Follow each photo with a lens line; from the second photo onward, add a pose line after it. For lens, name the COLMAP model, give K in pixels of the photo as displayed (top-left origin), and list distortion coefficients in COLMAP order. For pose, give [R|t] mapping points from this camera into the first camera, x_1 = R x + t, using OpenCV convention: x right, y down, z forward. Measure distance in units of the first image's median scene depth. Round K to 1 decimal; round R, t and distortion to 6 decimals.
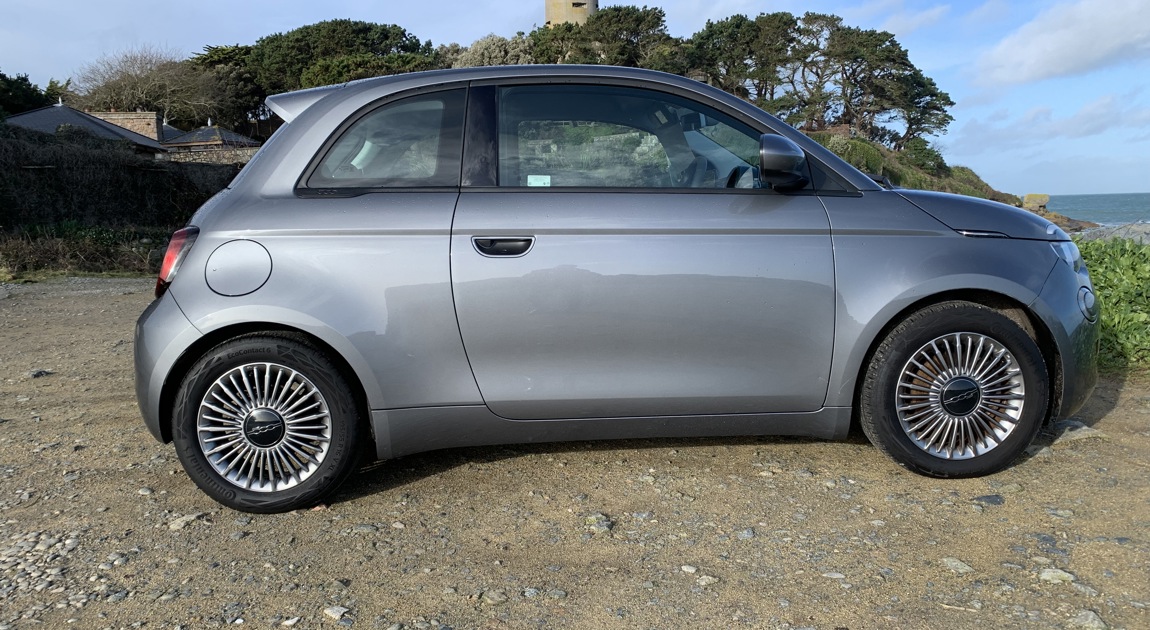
lens RADIAL K [[862.4, 0, 570.1], [0, 862.4, 316.4], [0, 0, 1]] dist [0.031816, -0.032677]
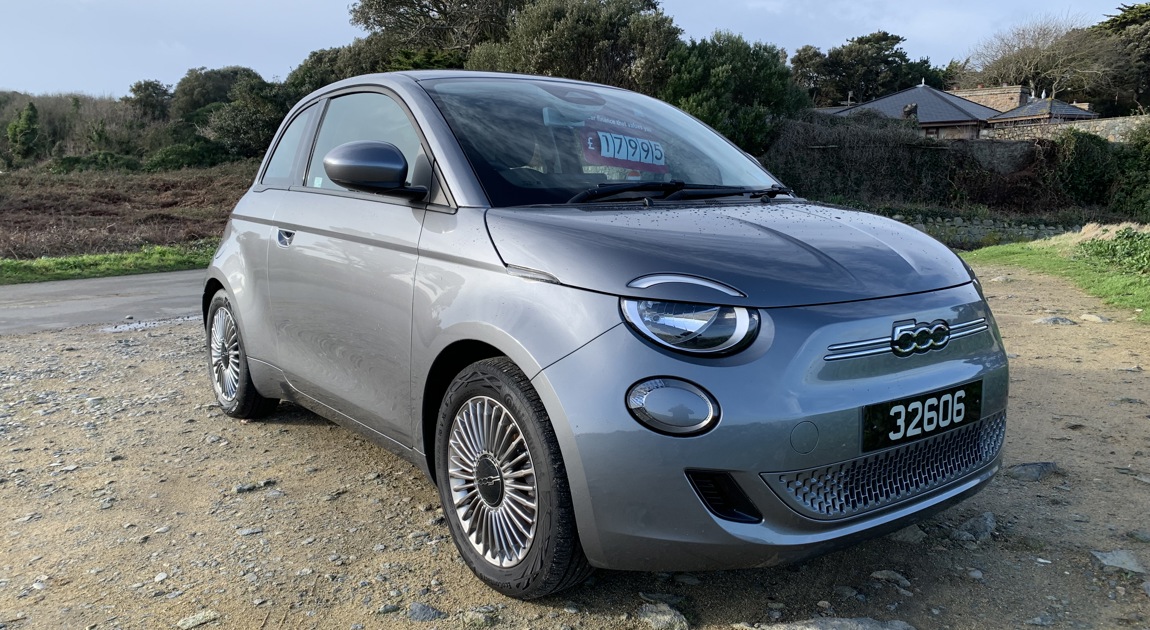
lens RADIAL K [[862.4, 0, 571.6], [0, 862.4, 319.7], [0, 0, 1]] dist [0.031816, -0.032677]
pose [[0.587628, 0.151621, -0.794798, 1.057608], [-0.125904, 0.987456, 0.095287, -0.127800], [0.799275, 0.044075, 0.599347, 0.584564]]
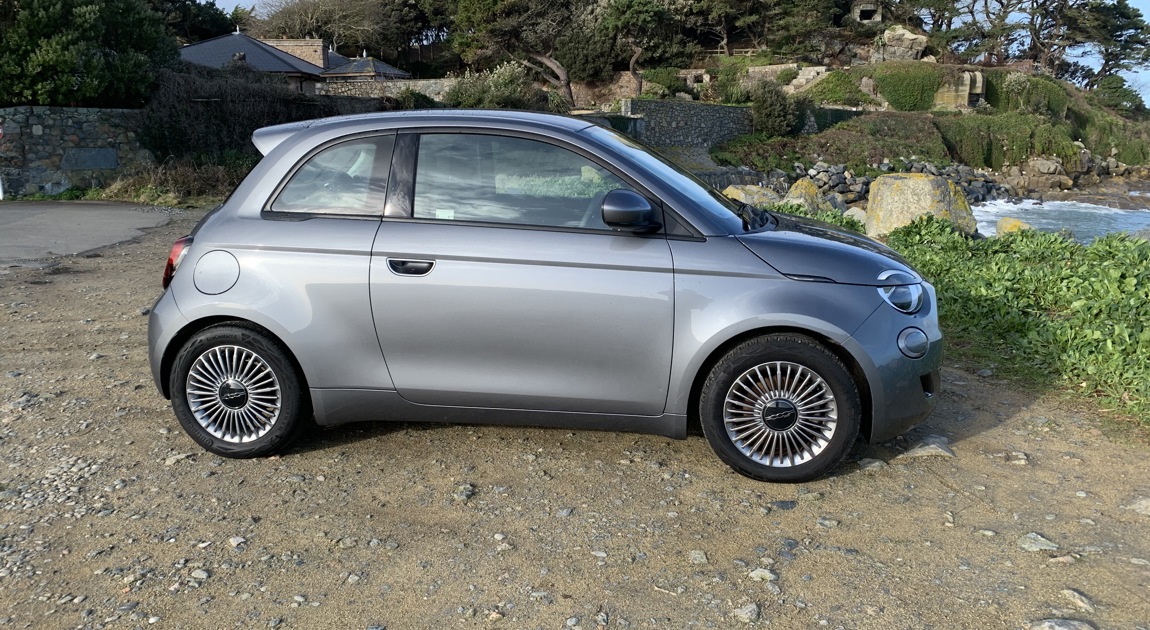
lens RADIAL K [[862.4, 0, 569.4], [0, 862.4, 309.8], [0, 0, 1]] dist [0.031816, -0.032677]
pose [[0.984146, 0.064314, -0.165288, 0.348486], [-0.052174, 0.995682, 0.076775, -0.123557], [0.169512, -0.066934, 0.983253, -0.191271]]
